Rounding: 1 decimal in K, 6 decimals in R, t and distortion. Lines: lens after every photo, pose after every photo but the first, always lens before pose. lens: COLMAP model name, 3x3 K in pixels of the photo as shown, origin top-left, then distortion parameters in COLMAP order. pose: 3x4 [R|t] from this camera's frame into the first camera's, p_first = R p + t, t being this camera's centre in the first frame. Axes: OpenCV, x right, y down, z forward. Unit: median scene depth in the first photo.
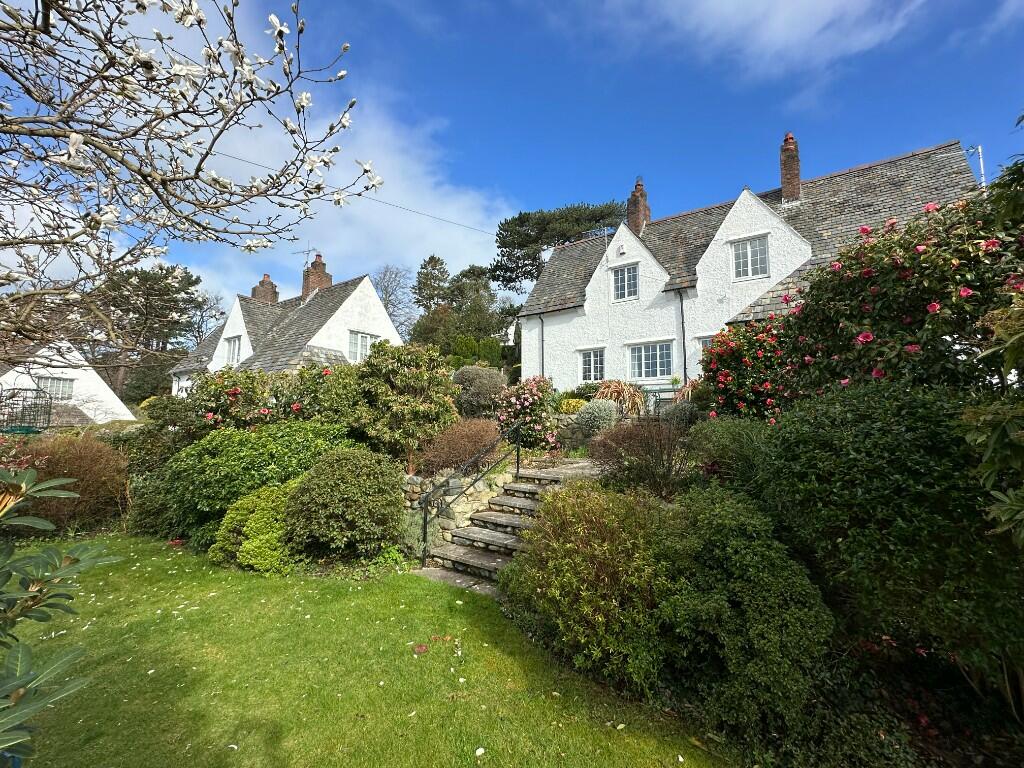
lens RADIAL K [[445.6, 0, 512.0], [0, 445.6, 384.0], [0, 0, 1]] dist [-0.000904, -0.000040]
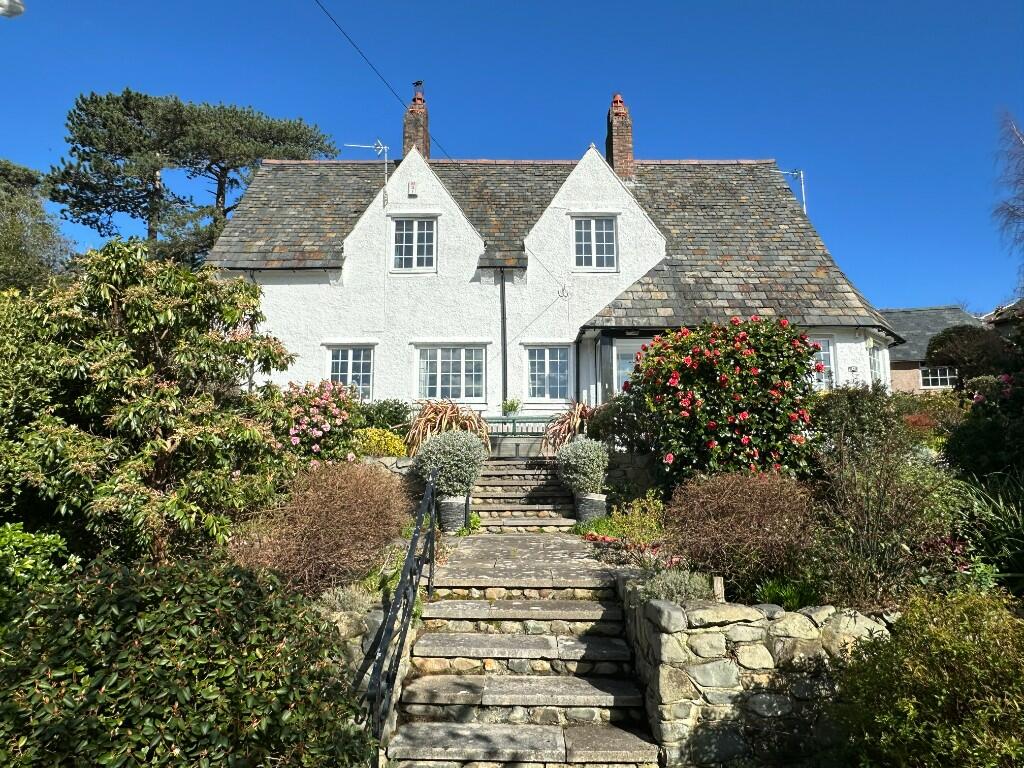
lens RADIAL K [[663.7, 0, 512.0], [0, 663.7, 384.0], [0, 0, 1]] dist [0.005451, 0.001328]
pose [[0.811023, 0.074996, 0.580187, -0.156171], [-0.050465, 0.997021, -0.058334, 0.014221], [-0.582834, 0.018032, 0.812391, 0.176730]]
